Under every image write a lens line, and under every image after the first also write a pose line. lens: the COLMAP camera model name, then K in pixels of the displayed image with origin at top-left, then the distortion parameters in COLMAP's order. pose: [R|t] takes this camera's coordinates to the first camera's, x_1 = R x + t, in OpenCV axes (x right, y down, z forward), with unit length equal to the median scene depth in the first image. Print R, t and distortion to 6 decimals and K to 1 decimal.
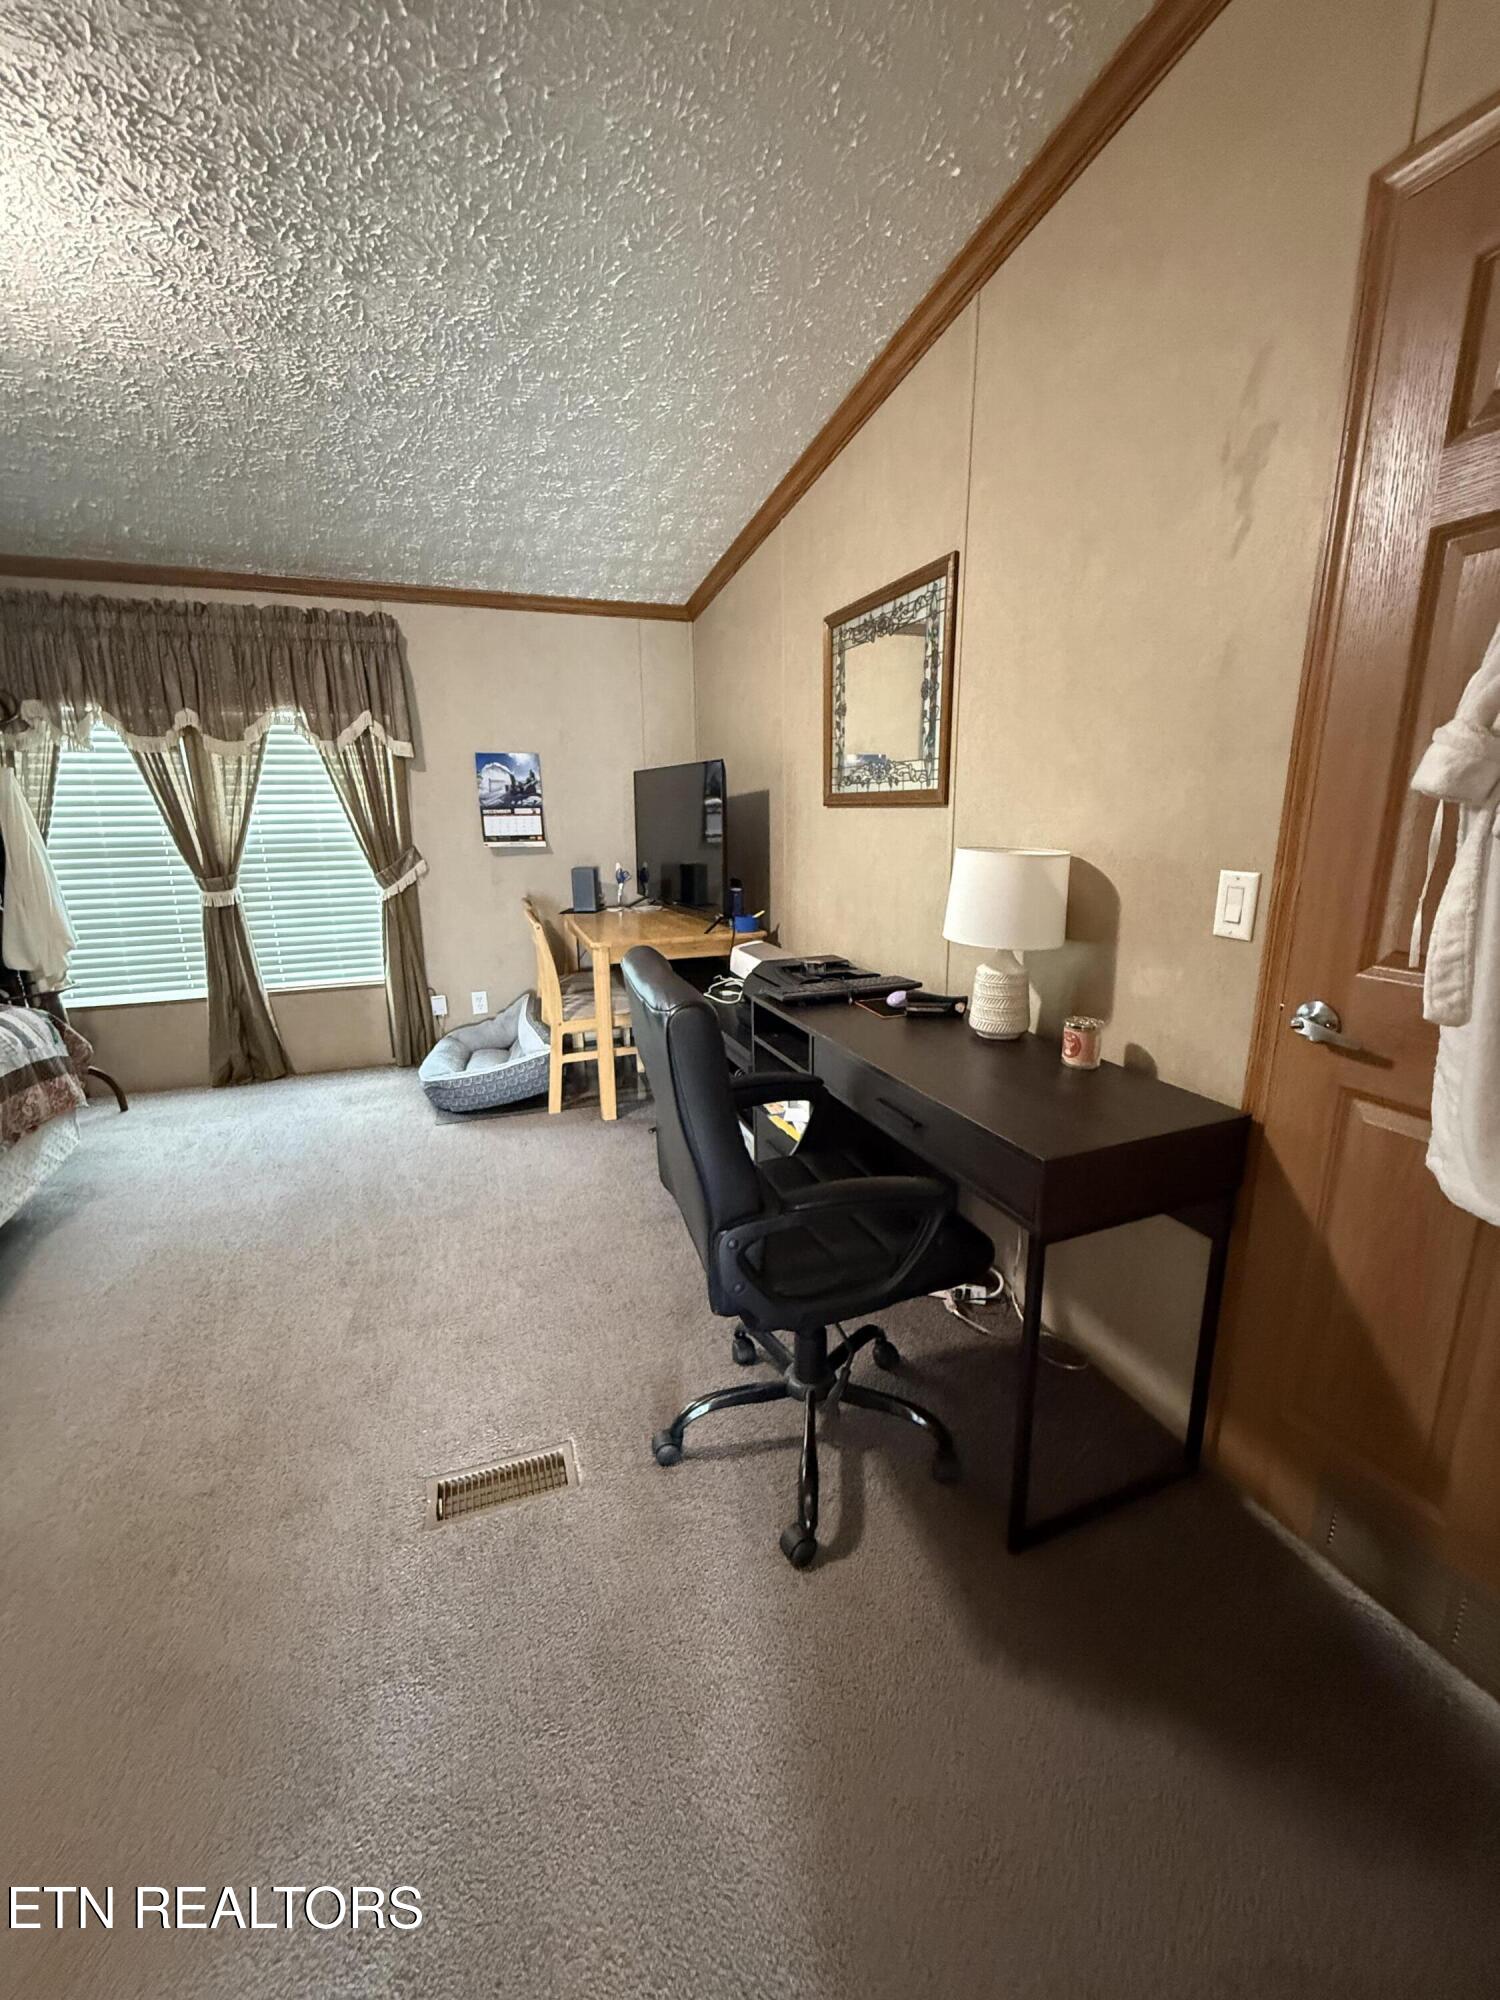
lens RADIAL K [[798.3, 0, 750.3], [0, 798.3, 996.5], [0, 0, 1]] dist [0.000620, 0.000344]
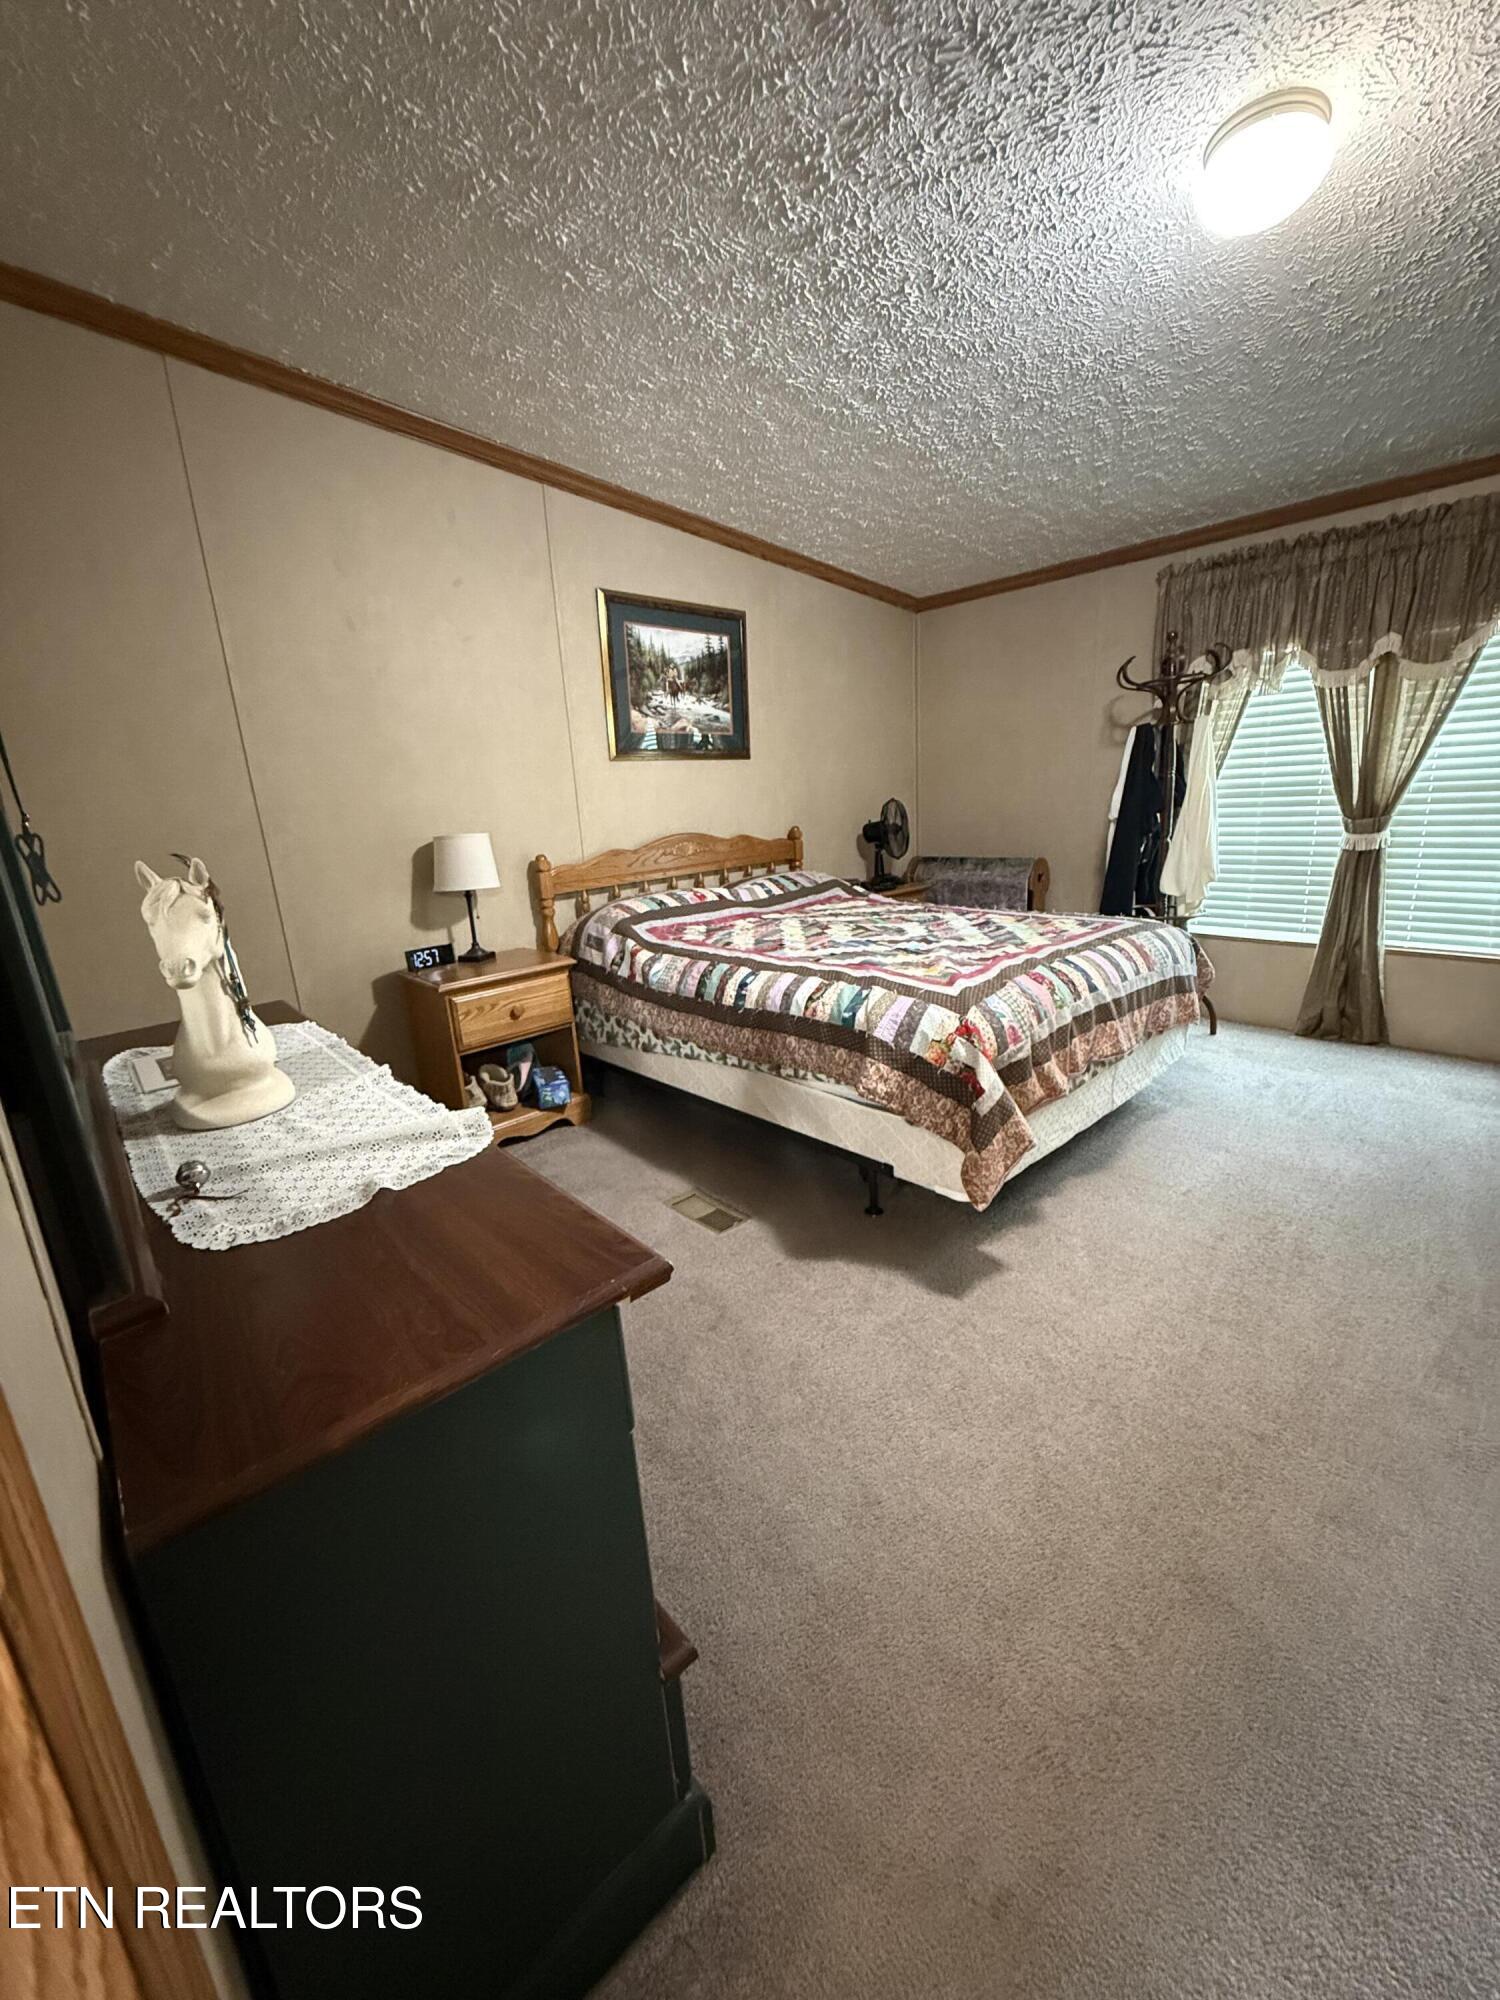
lens RADIAL K [[798.3, 0, 758.3], [0, 798.3, 1000.3], [0, 0, 1]] dist [0.000620, 0.000344]
pose [[0.385054, 0.230553, -0.893632, -0.063915], [-0.163837, 0.969990, 0.179658, 0.005055], [0.908235, 0.077232, 0.411272, -0.010930]]
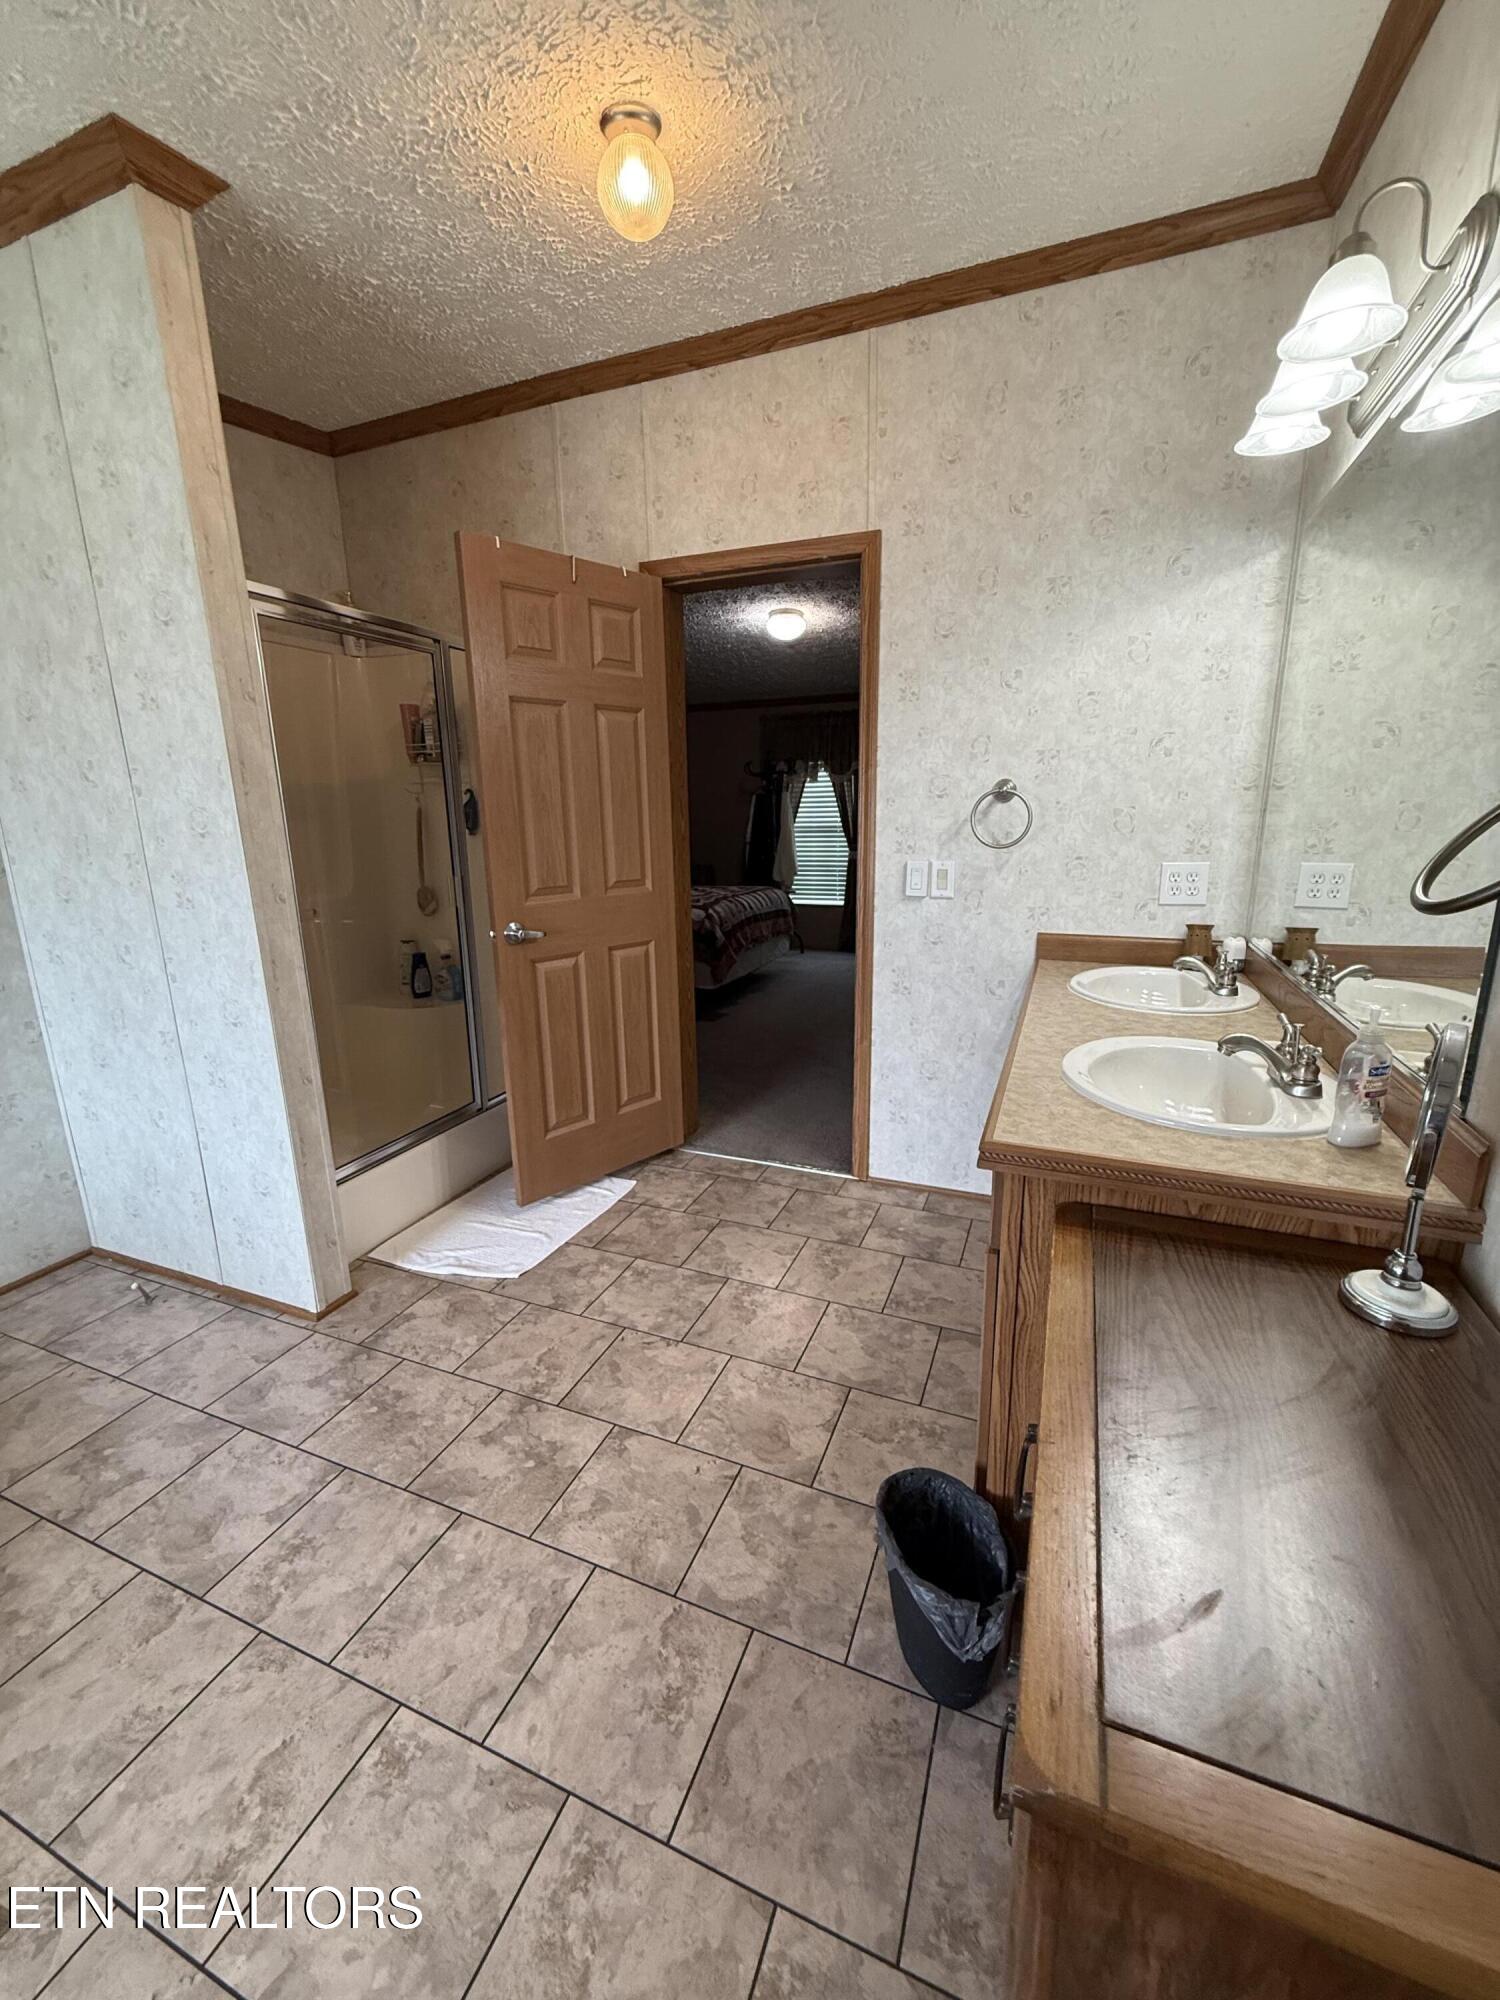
lens RADIAL K [[798.3, 0, 751.0], [0, 798.3, 999.2], [0, 0, 1]] dist [0.000620, 0.000344]
pose [[0.737609, 0.152733, -0.657727, 0.535324], [-0.146635, 0.987068, 0.064767, 0.152657], [0.659114, 0.048674, 0.750467, -0.686947]]
